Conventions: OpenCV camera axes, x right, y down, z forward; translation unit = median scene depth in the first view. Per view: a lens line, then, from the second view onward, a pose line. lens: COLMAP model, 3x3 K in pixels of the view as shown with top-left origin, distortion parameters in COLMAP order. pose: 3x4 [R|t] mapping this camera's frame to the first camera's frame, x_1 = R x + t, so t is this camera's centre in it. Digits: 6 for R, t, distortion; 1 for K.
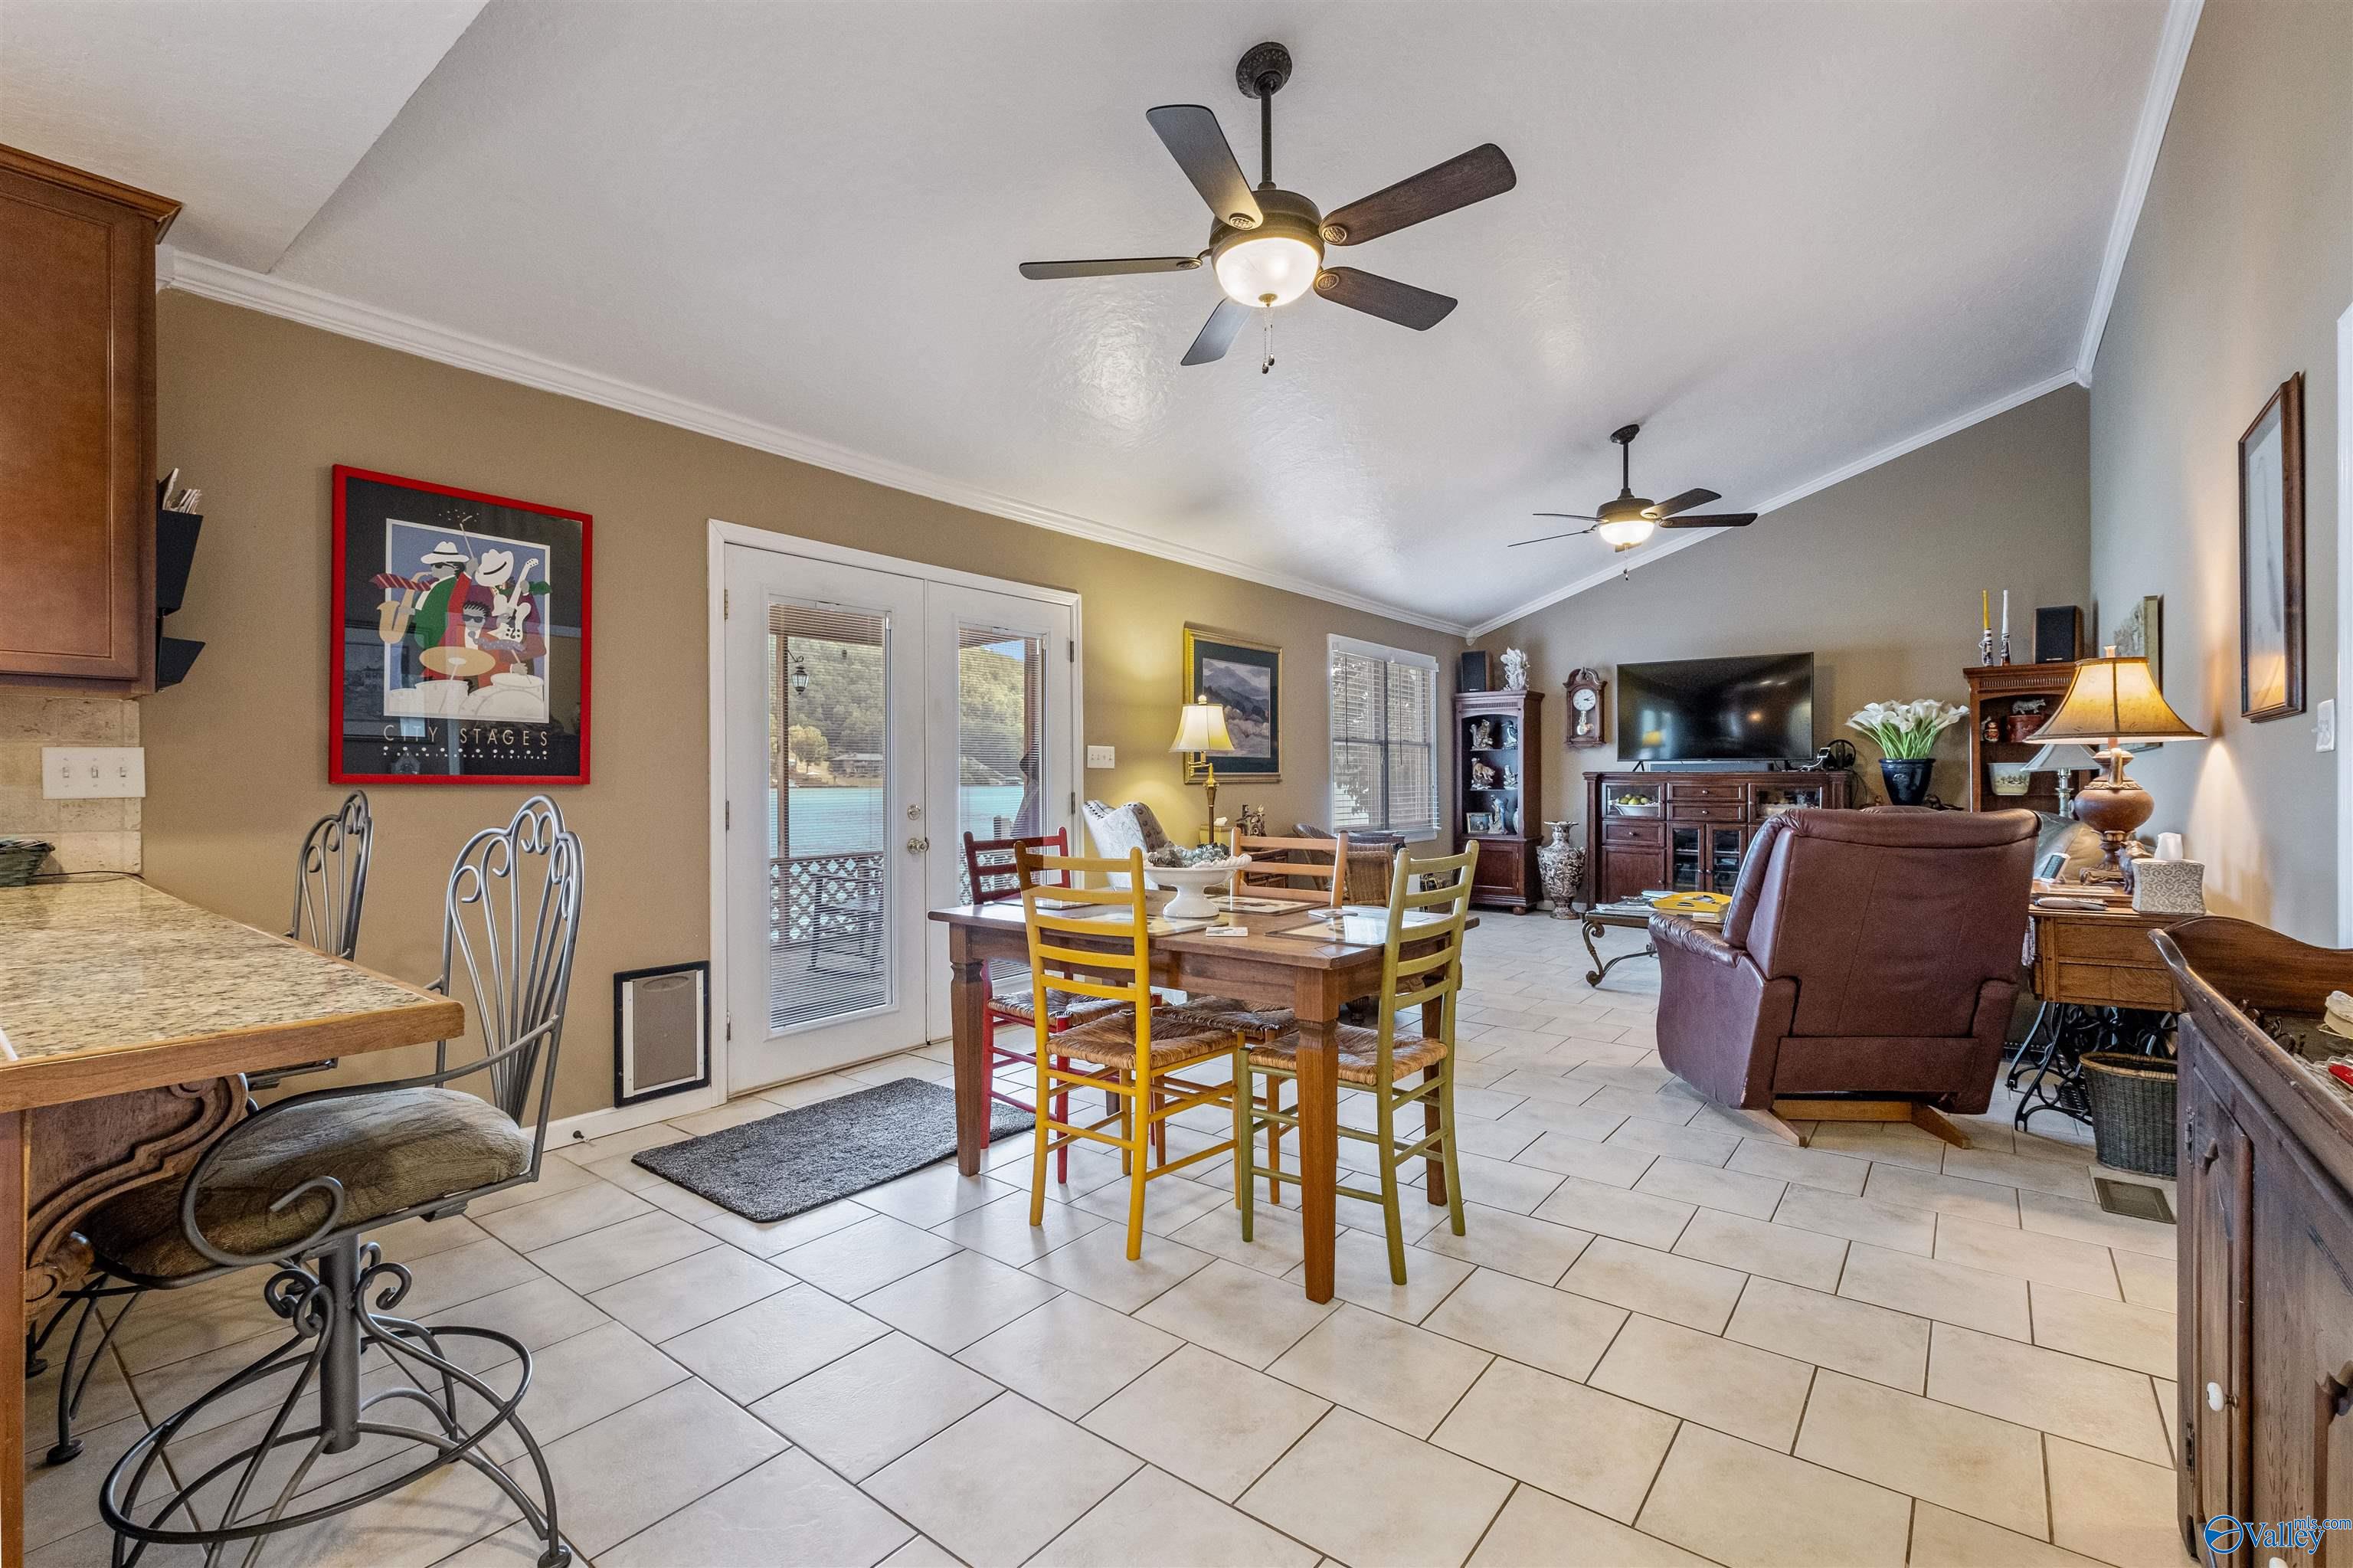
lens RADIAL K [[1040.4, 0, 1175.1], [0, 1040.4, 776.6], [0, 0, 1]] dist [0.000937, -0.007075]
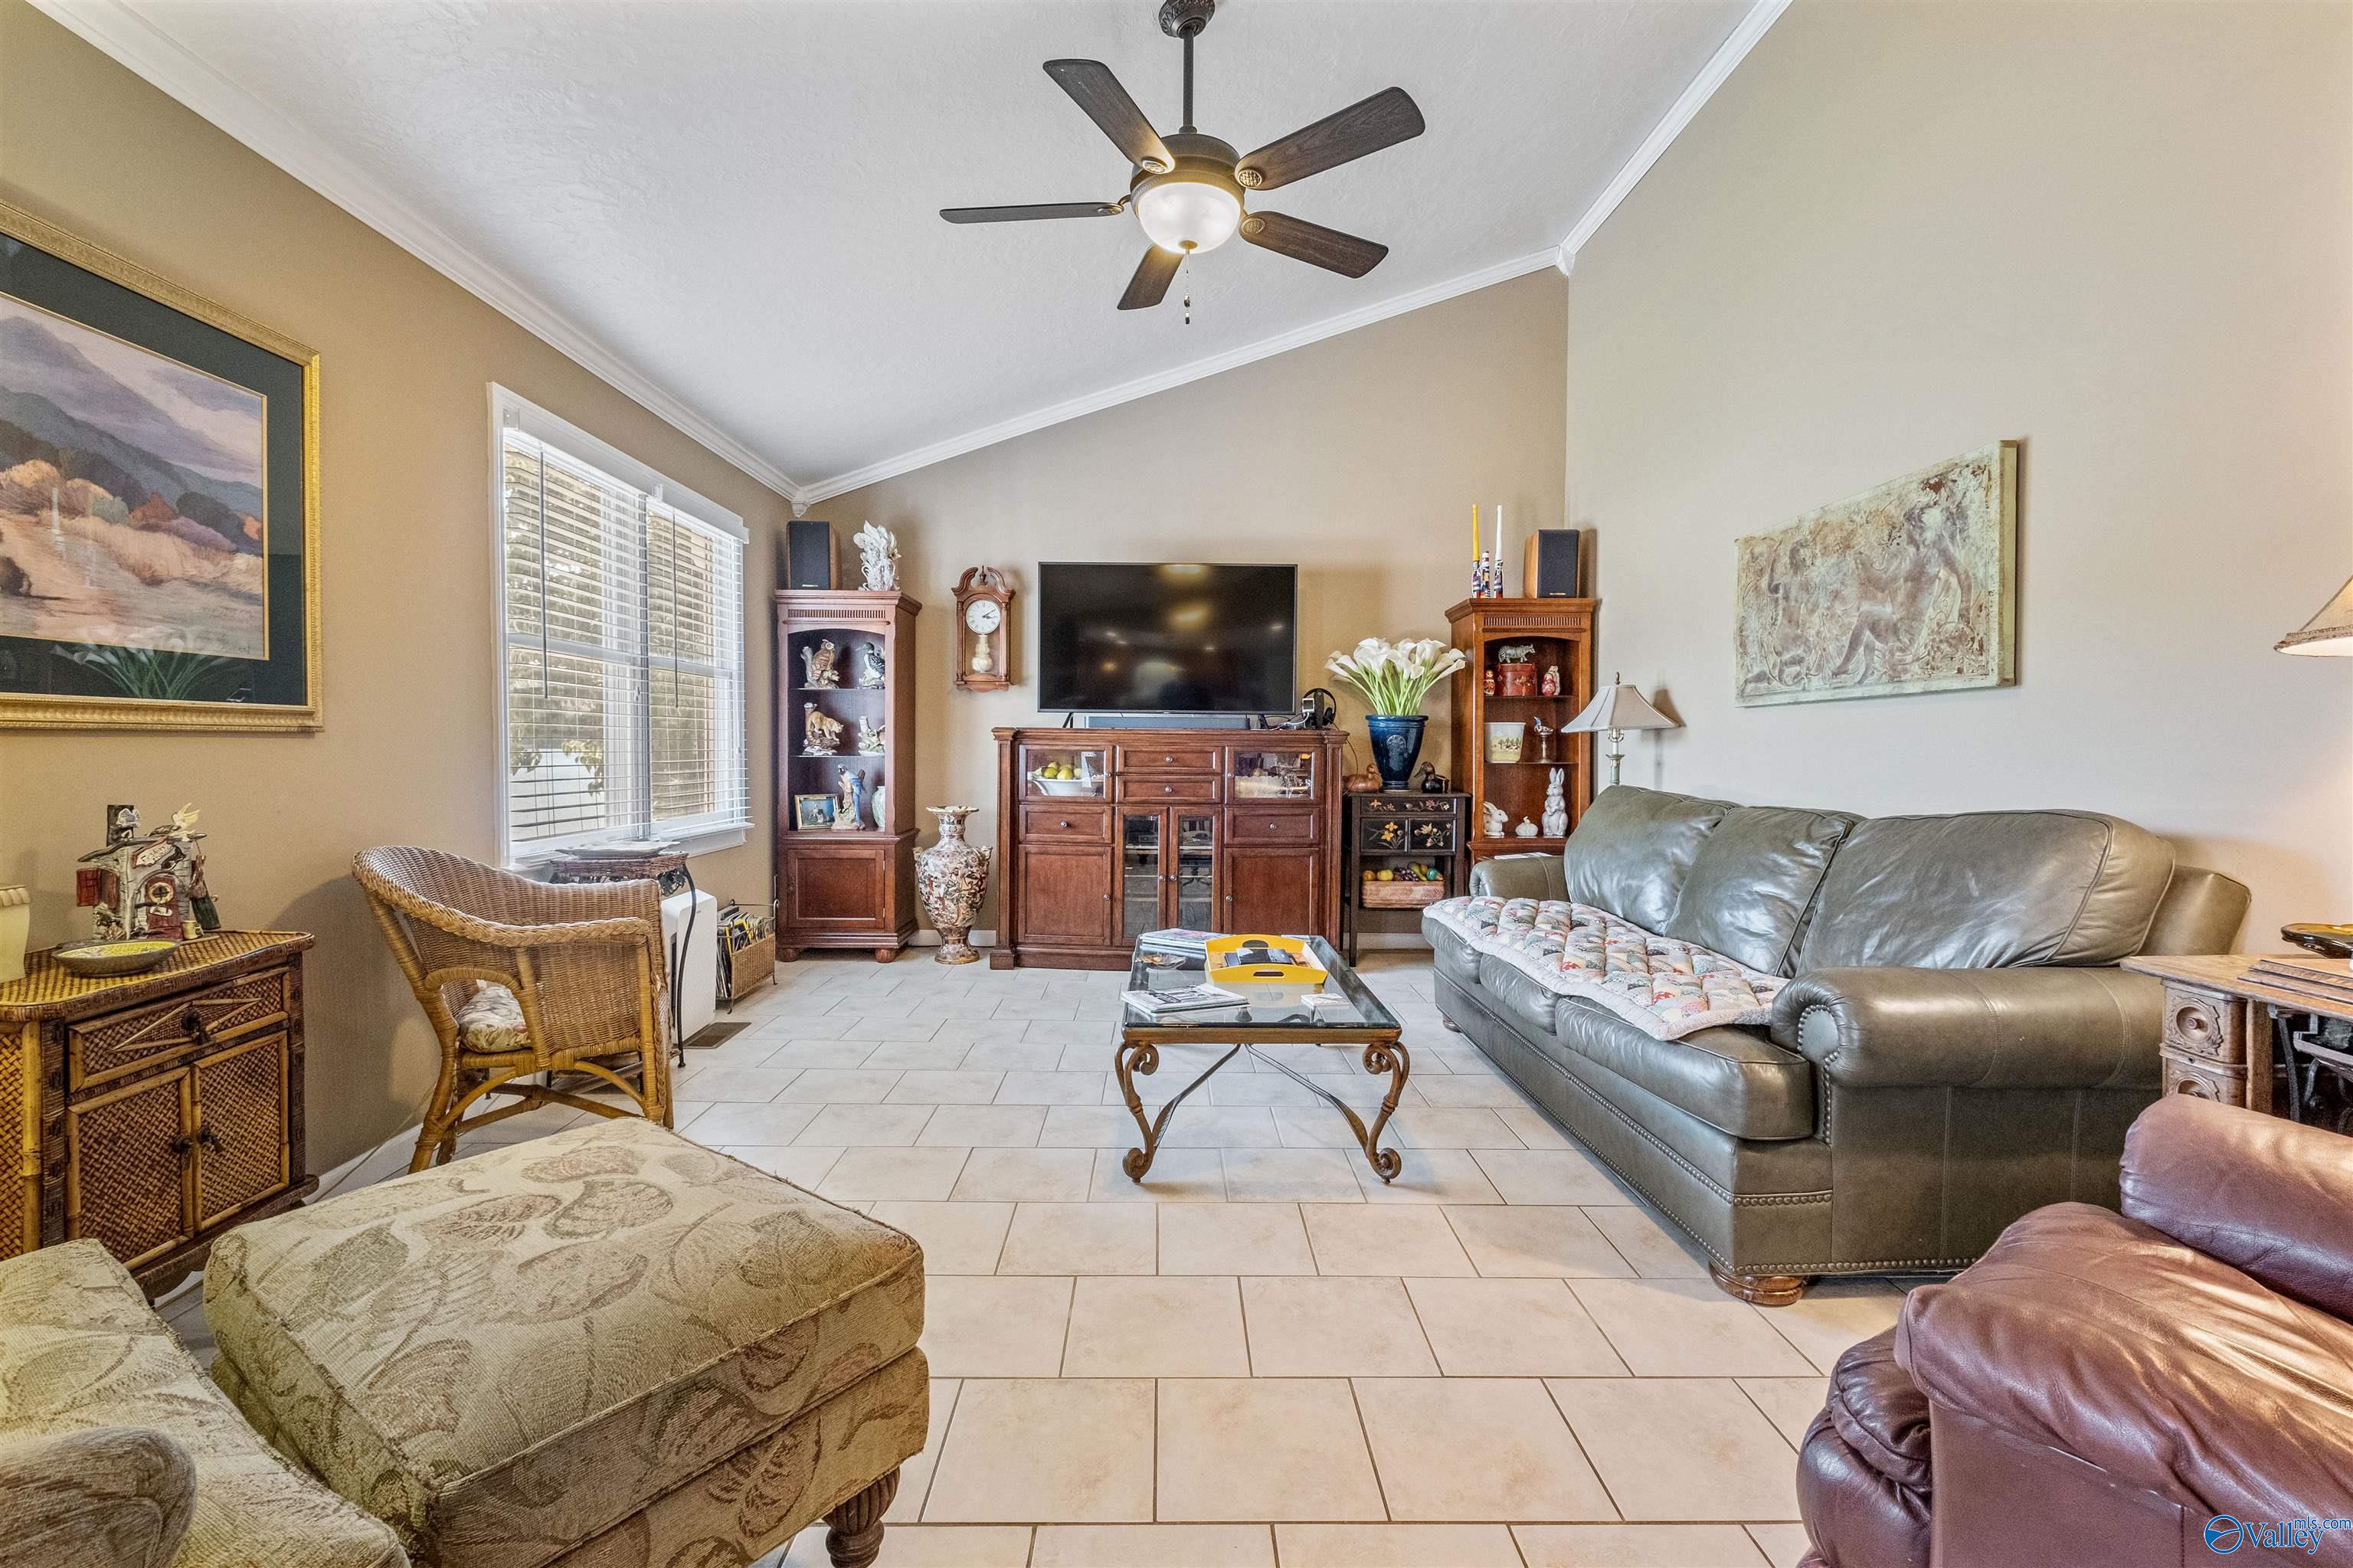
lens RADIAL K [[1056.0, 0, 1166.1], [0, 1056.0, 765.6], [0, 0, 1]] dist [0.002932, -0.005302]
pose [[0.793951, -0.004244, 0.607967, 0.122331], [-0.008671, 0.999795, 0.018302, 0.007979], [-0.607920, -0.019802, 0.793751, 0.585523]]
